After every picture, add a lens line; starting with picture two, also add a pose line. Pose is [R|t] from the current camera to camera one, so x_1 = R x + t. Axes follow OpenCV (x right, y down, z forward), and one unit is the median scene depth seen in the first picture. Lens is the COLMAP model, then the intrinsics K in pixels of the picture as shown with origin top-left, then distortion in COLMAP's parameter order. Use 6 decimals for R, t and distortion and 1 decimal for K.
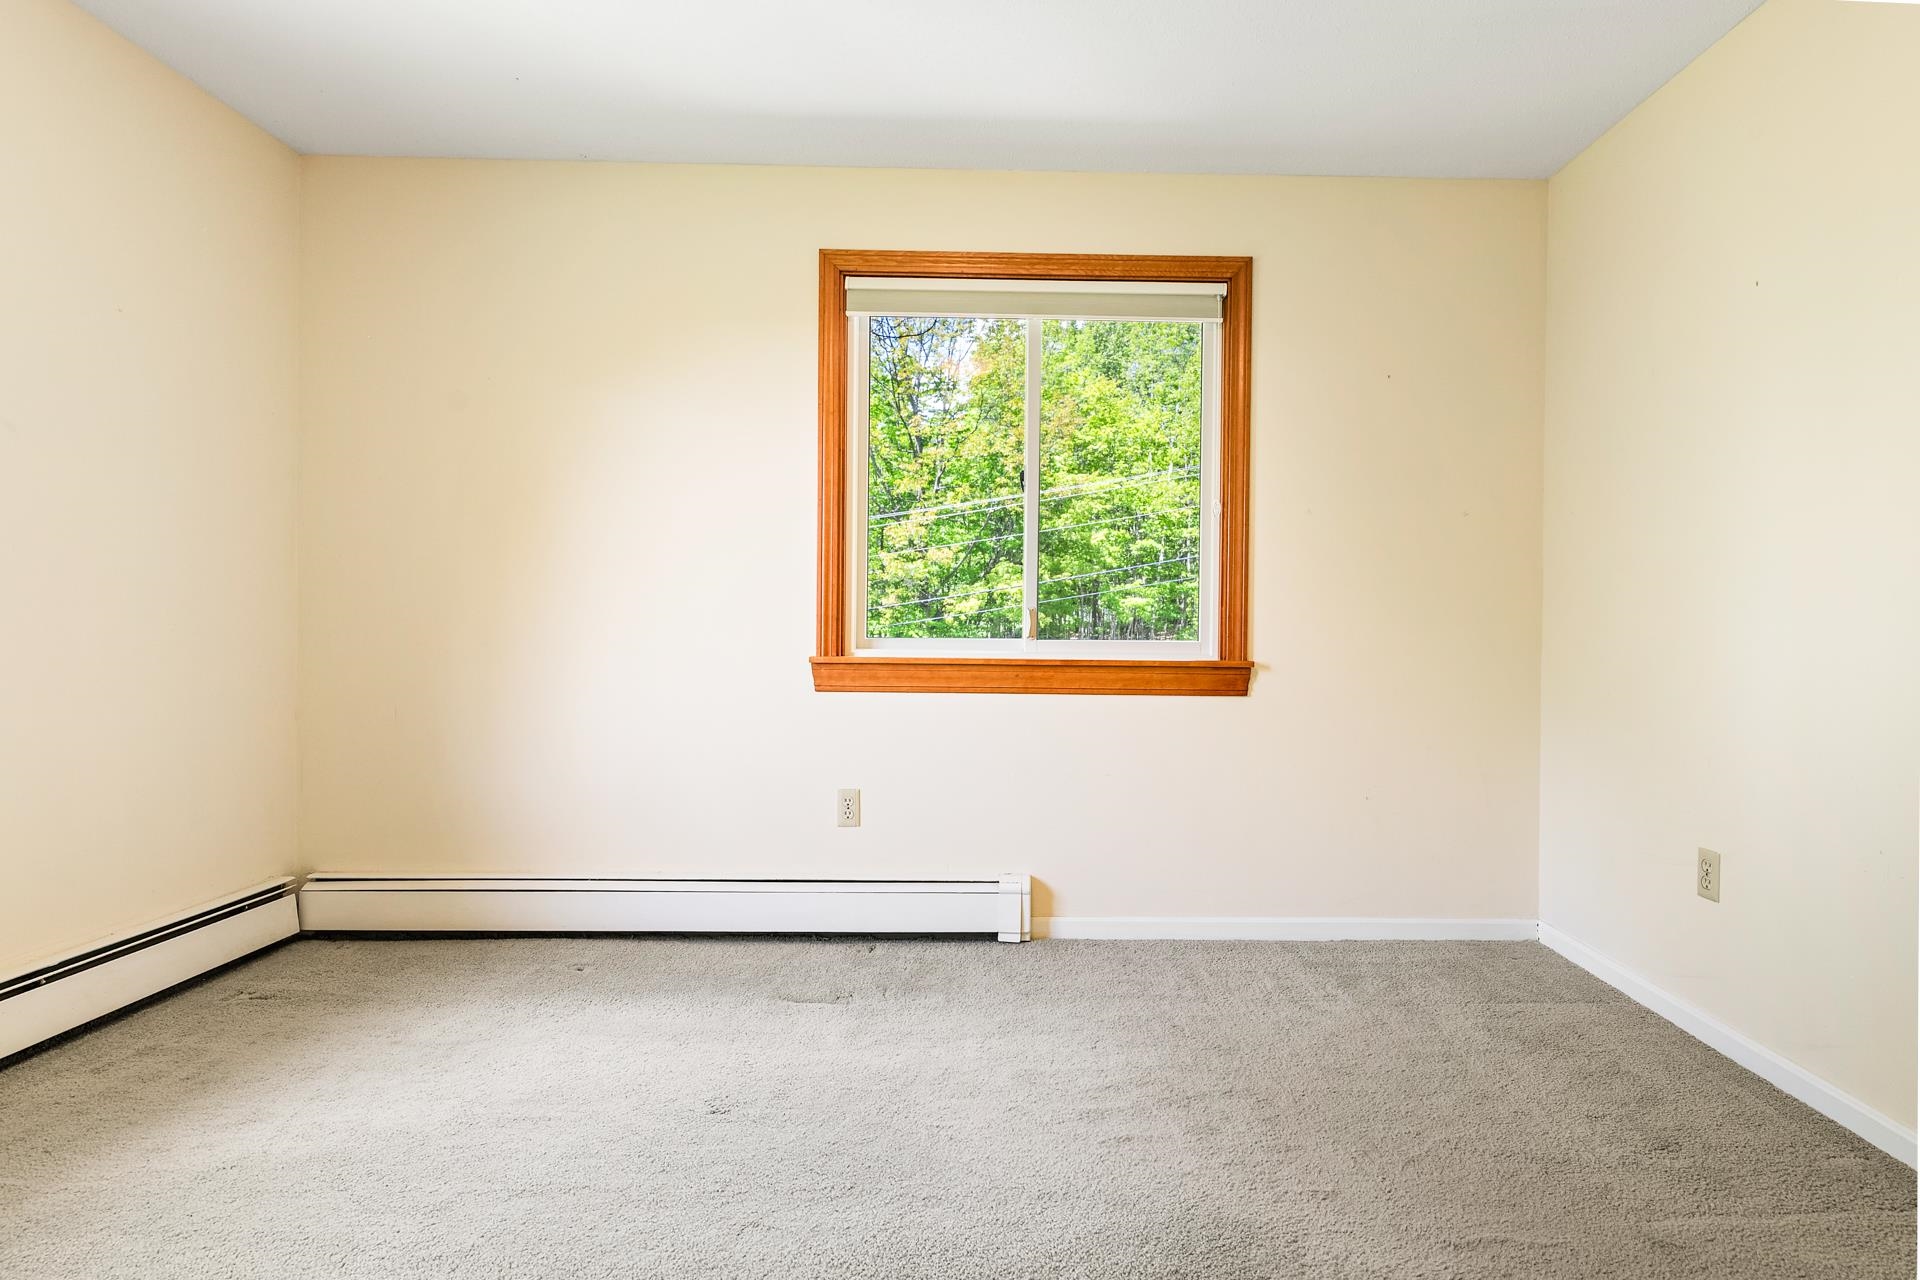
lens RADIAL K [[943.8, 0, 952.9], [0, 943.8, 635.7], [0, 0, 1]] dist [0.004939, -0.005407]
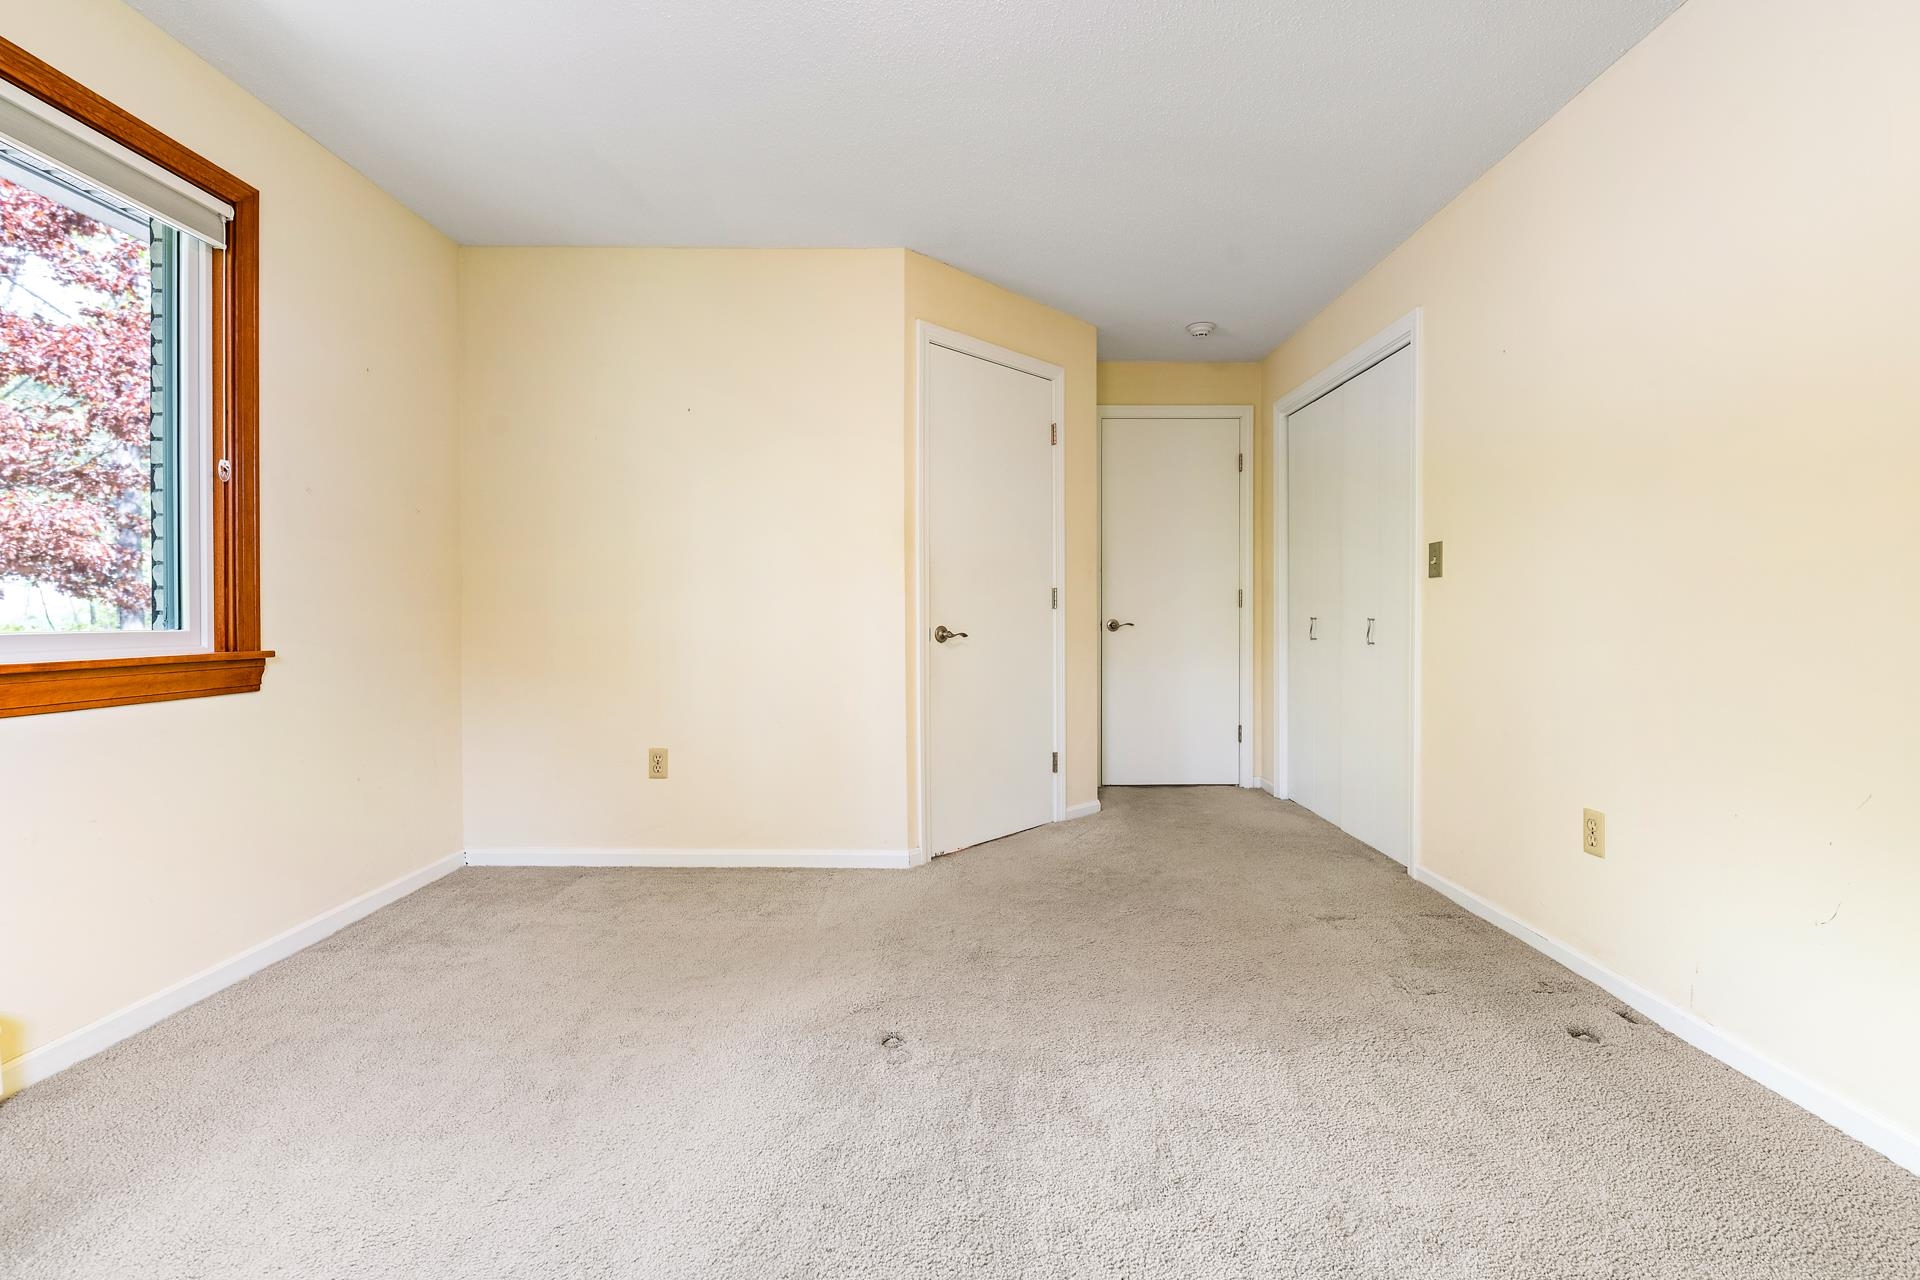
lens RADIAL K [[840.6, 0, 954.5], [0, 840.6, 623.8], [0, 0, 1]] dist [-0.008816, -0.001635]
pose [[0.008731, -0.020388, 0.999754, -0.459406], [0.009502, 0.999749, 0.020305, -0.008225], [-0.999917, 0.009322, 0.008922, 0.349012]]
